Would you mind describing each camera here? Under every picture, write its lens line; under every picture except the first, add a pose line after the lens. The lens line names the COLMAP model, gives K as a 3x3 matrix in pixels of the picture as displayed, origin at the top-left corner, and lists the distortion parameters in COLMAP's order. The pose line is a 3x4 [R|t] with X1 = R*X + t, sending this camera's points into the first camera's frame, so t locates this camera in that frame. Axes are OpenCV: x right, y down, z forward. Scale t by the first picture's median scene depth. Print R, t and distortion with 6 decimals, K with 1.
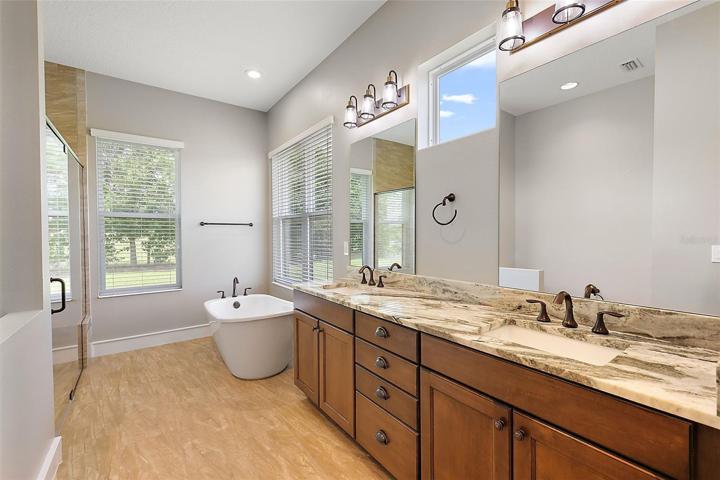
lens RADIAL K [[311.5, 0, 359.1], [0, 311.5, 239.5], [0, 0, 1]] dist [0.002059, -0.000023]
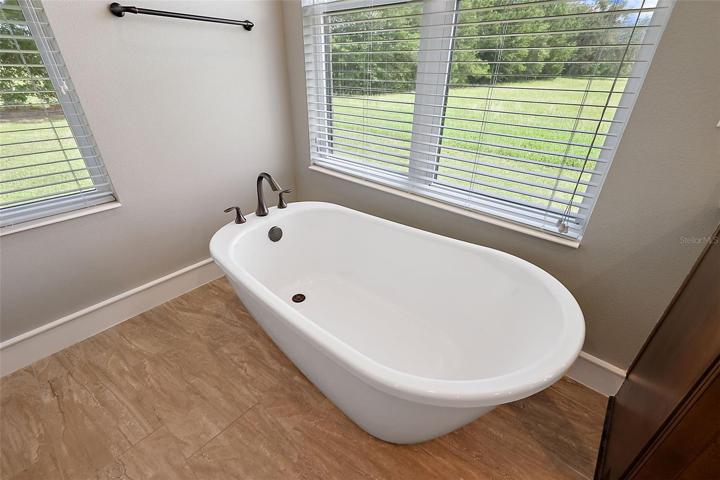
lens RADIAL K [[311.5, 0, 362.6], [0, 311.5, 238.9], [0, 0, 1]] dist [0.002059, -0.000023]
pose [[0.973607, -0.085226, 0.211723, -0.370596], [-0.024953, 0.882354, 0.469924, 0.002735], [-0.226864, -0.462804, 0.856939, 0.591993]]
